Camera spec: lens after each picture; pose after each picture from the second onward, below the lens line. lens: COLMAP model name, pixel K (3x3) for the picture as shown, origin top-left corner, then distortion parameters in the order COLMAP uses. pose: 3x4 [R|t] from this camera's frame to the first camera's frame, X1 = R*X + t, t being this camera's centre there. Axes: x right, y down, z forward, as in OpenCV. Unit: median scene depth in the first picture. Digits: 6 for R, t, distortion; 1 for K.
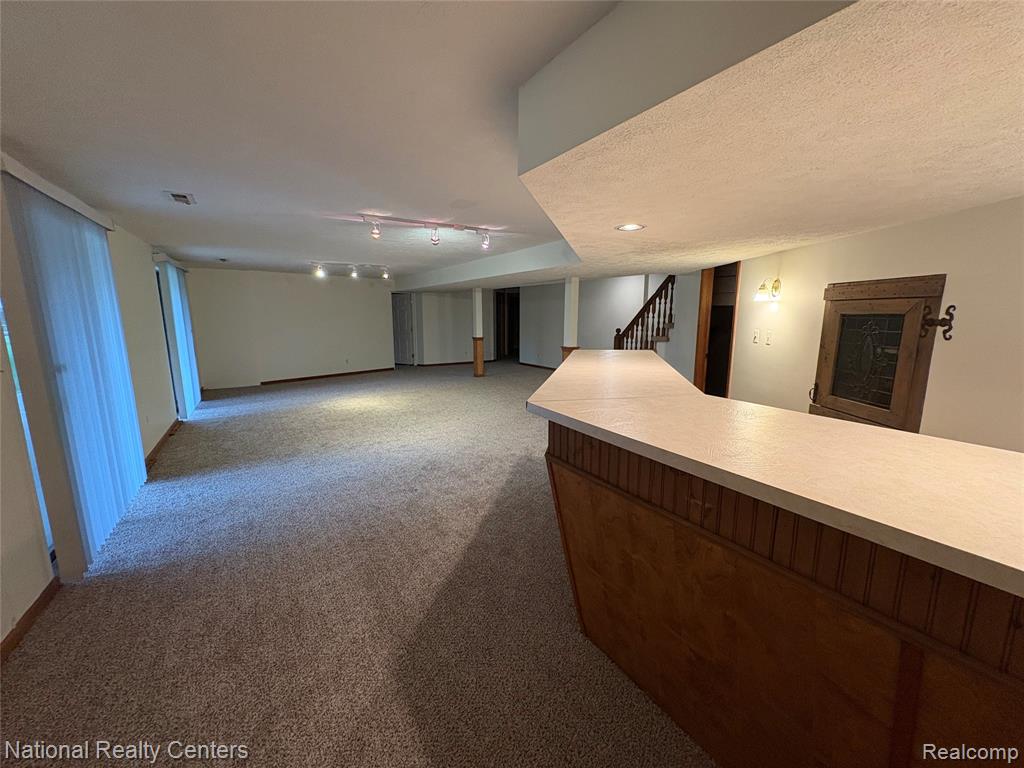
lens RADIAL K [[407.5, 0, 511.9], [0, 407.5, 382.9], [0, 0, 1]] dist [0.002133, 0.000041]
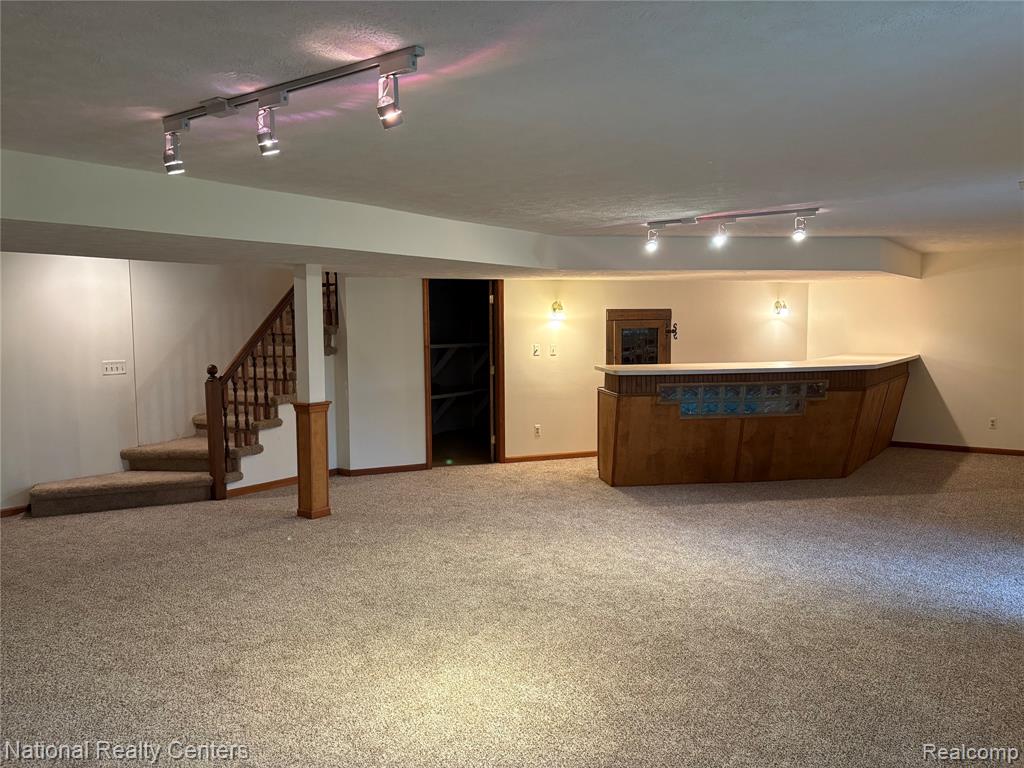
lens RADIAL K [[779.6, 0, 512.2], [0, 779.6, 384.7], [0, 0, 1]] dist [-0.000111, -0.000004]
pose [[-0.394302, -0.063189, 0.916806, -1.780724], [0.169407, 0.975538, 0.140096, -0.441814], [-0.903231, 0.210554, -0.373952, 2.507871]]
